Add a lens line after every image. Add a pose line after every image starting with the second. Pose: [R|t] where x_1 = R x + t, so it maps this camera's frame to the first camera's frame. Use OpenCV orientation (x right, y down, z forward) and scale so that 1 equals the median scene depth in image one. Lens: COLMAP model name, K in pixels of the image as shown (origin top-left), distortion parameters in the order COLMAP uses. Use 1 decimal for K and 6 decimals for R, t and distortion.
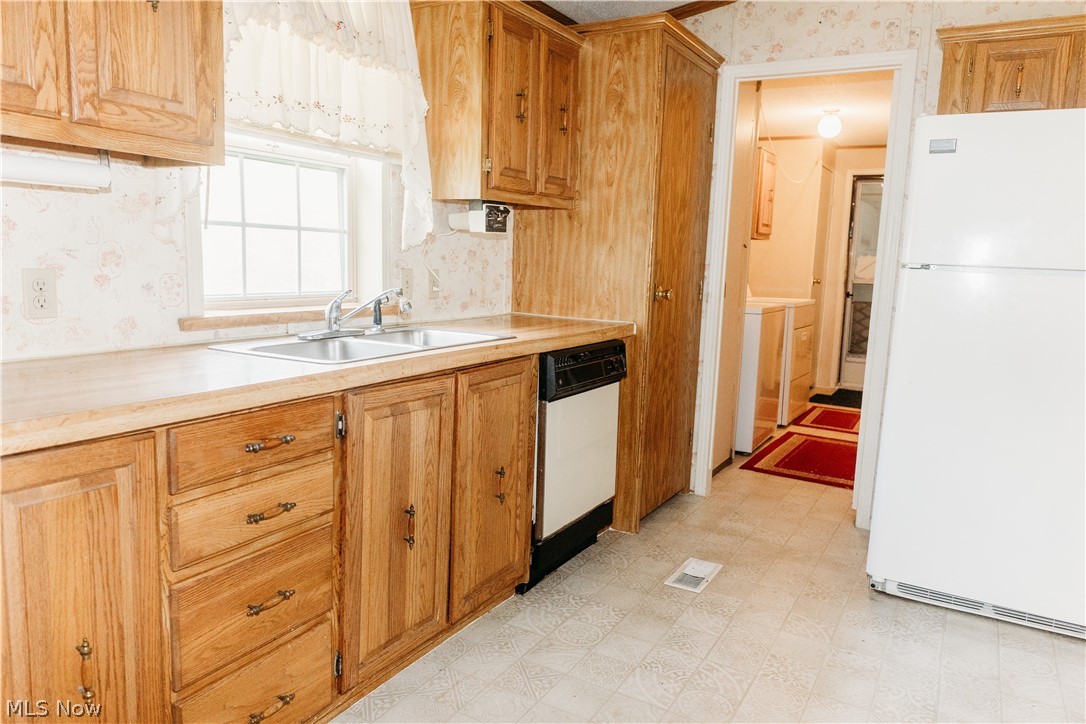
lens RADIAL K [[749.2, 0, 540.7], [0, 749.2, 359.1], [0, 0, 1]] dist [0.021950, -0.019742]
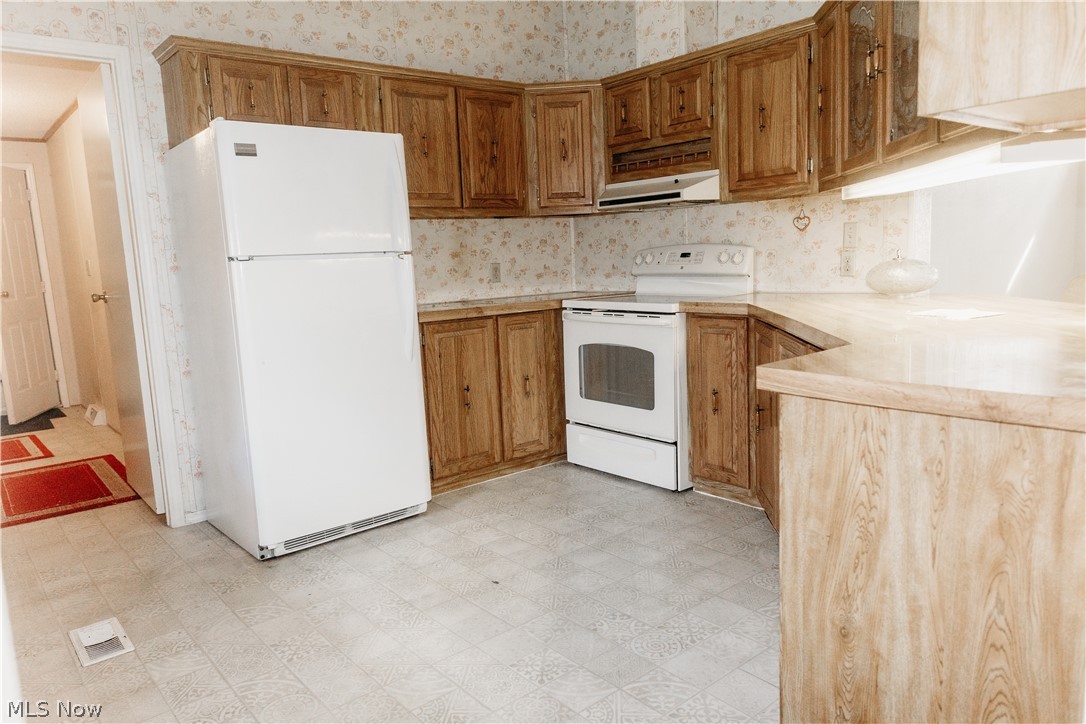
lens RADIAL K [[749.2, 0, 540.8], [0, 749.2, 361.2], [0, 0, 1]] dist [0.021950, -0.019742]
pose [[0.332419, -0.187472, 0.924312, -0.361158], [0.187694, 0.973591, 0.129965, -0.035168], [-0.924267, 0.130285, 0.358828, 0.208480]]
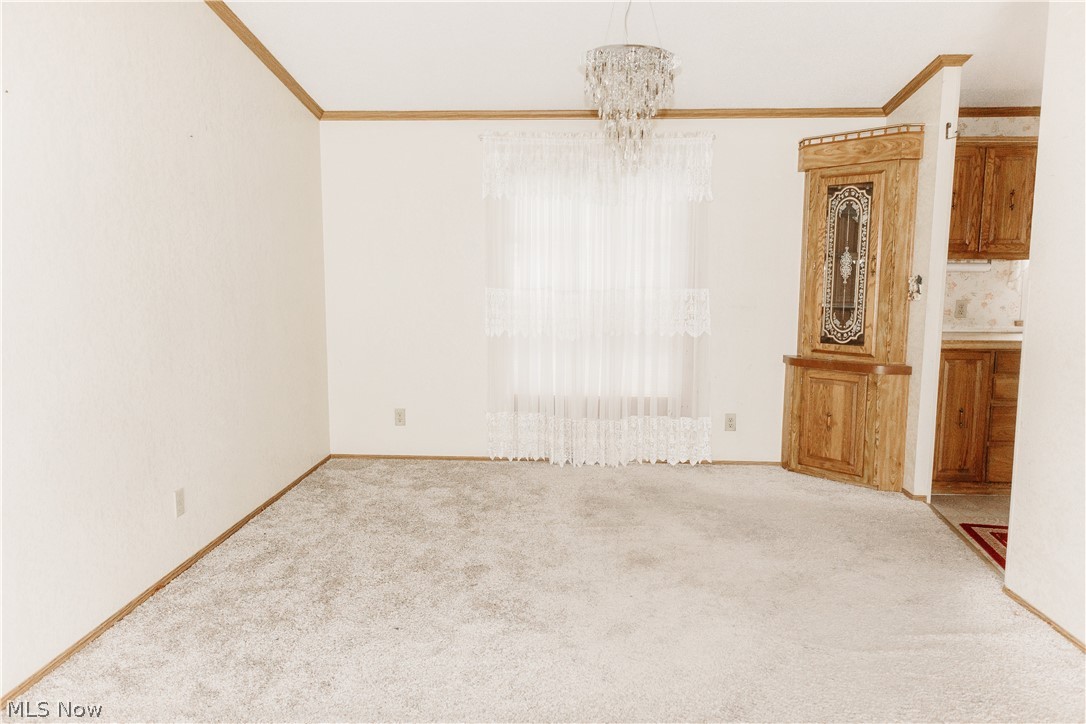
lens RADIAL K [[749.2, 0, 539.1], [0, 749.2, 359.5], [0, 0, 1]] dist [0.021950, -0.019742]
pose [[0.461730, 0.070517, -0.884213, 0.455034], [-0.111020, 0.993591, 0.021266, 0.088782], [0.880045, 0.088346, 0.466599, -0.691168]]
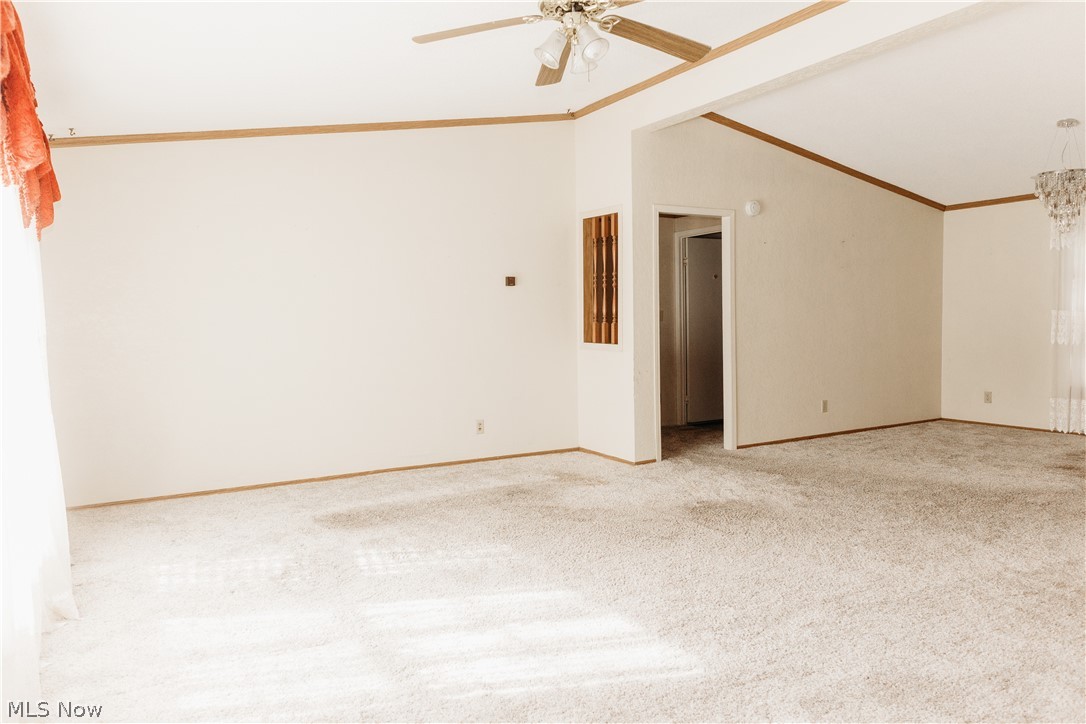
lens RADIAL K [[749.2, 0, 540.1], [0, 749.2, 362.8], [0, 0, 1]] dist [0.021950, -0.019742]
pose [[-0.470095, 0.019614, -0.882398, 1.418187], [-0.126372, 0.987957, 0.089285, 0.122486], [0.873522, 0.153483, -0.461955, -0.435732]]
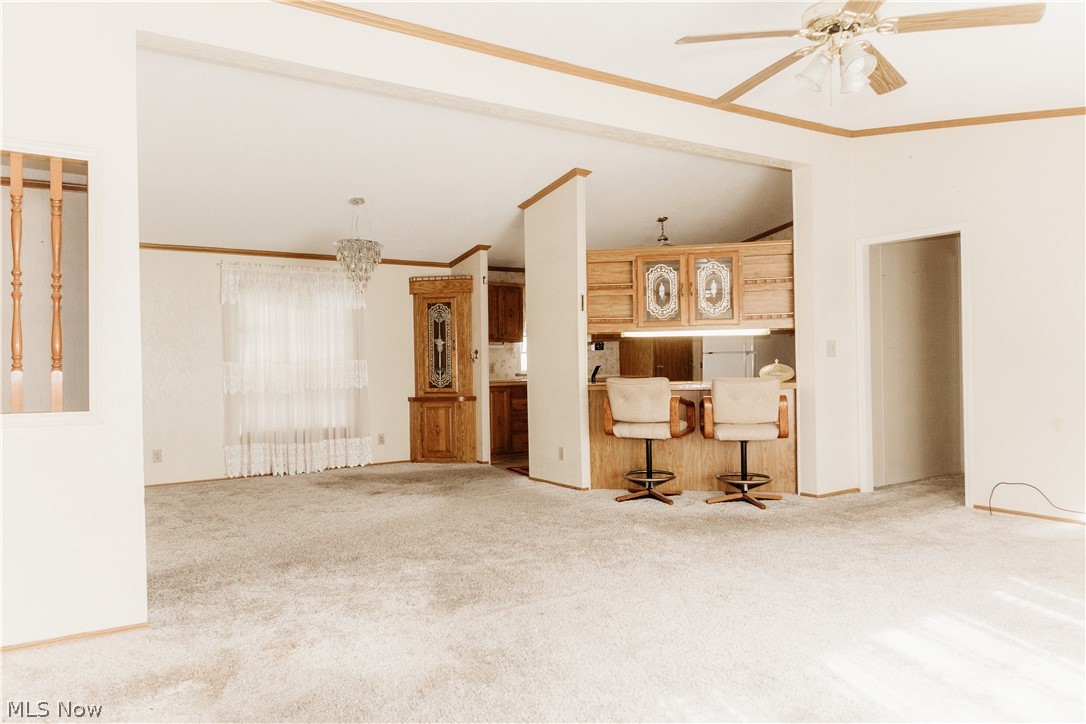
lens RADIAL K [[749.2, 0, 550.9], [0, 749.2, 353.1], [0, 0, 1]] dist [0.021950, -0.019742]
pose [[0.902685, -0.057138, -0.426491, 0.815465], [-0.010014, 0.988087, -0.153572, 0.253229], [0.430184, 0.142898, 0.891359, -1.466210]]
